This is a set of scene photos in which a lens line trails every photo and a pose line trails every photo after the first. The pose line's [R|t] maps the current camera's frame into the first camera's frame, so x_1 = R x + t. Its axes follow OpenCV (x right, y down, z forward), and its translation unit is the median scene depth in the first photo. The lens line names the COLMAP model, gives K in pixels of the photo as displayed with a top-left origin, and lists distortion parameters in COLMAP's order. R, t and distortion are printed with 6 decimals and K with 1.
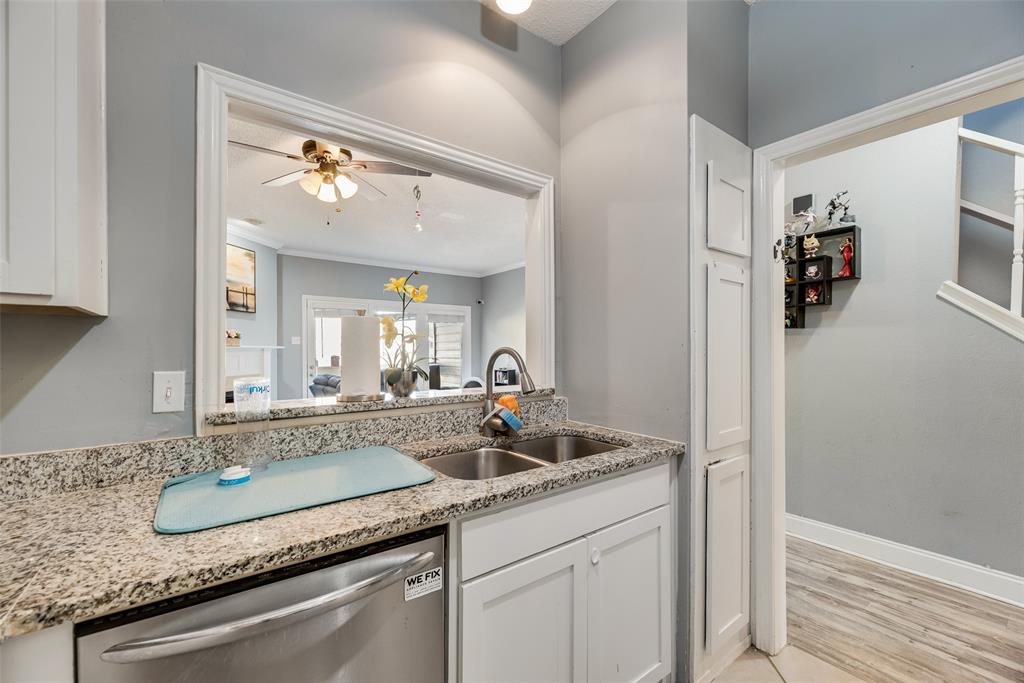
lens RADIAL K [[420.5, 0, 511.1], [0, 420.5, 347.8], [0, 0, 1]] dist [0.002161, 0.000568]
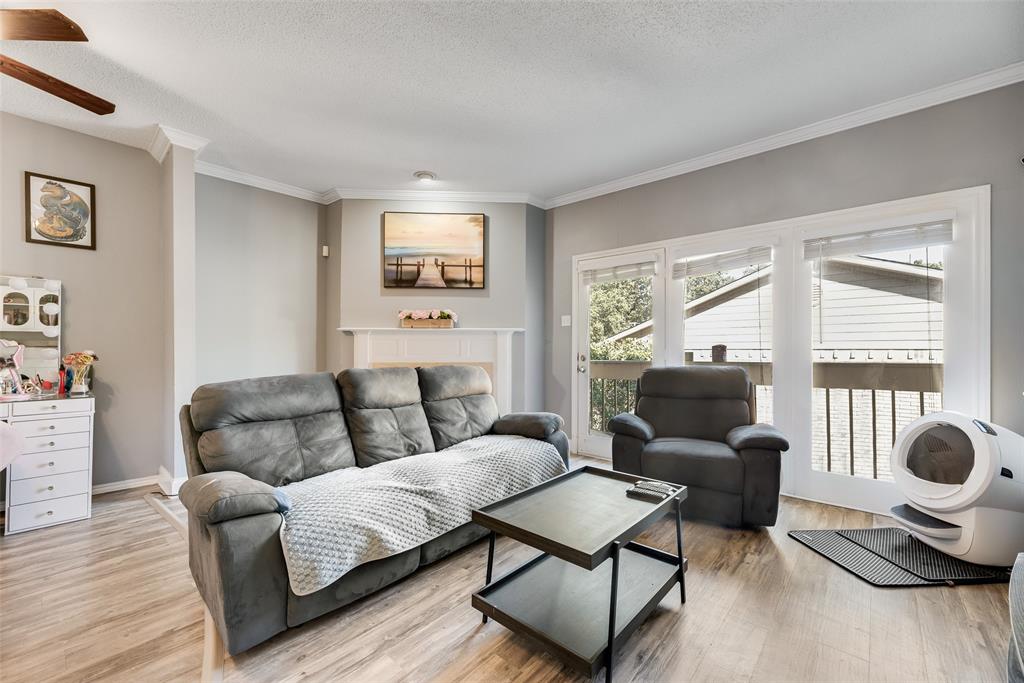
lens RADIAL K [[420.5, 0, 526.6], [0, 420.5, 342.8], [0, 0, 1]] dist [0.002161, 0.000568]
pose [[0.209405, -0.011795, -0.977758, 0.206535], [0.001420, 0.999930, -0.011758, 0.032858], [0.977828, 0.001073, 0.209408, 0.901174]]
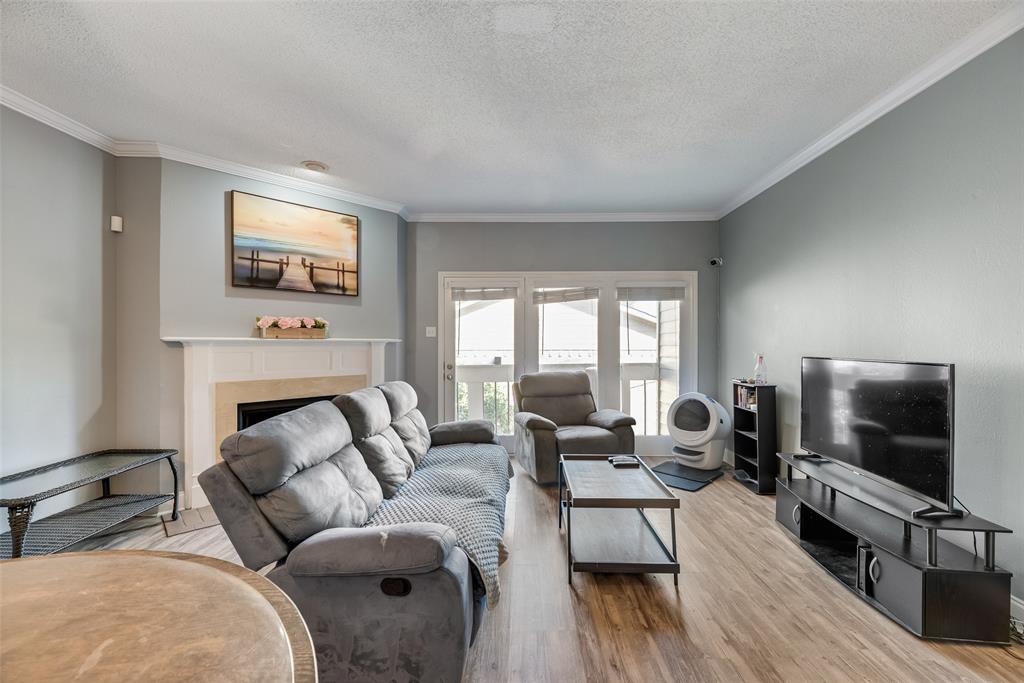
lens RADIAL K [[420.5, 0, 517.3], [0, 420.5, 340.7], [0, 0, 1]] dist [0.002161, 0.000568]
pose [[0.793916, -0.002767, -0.608021, 0.091212], [0.000101, 0.999990, -0.004418, 0.002300], [0.608027, 0.003446, 0.793909, 0.560849]]
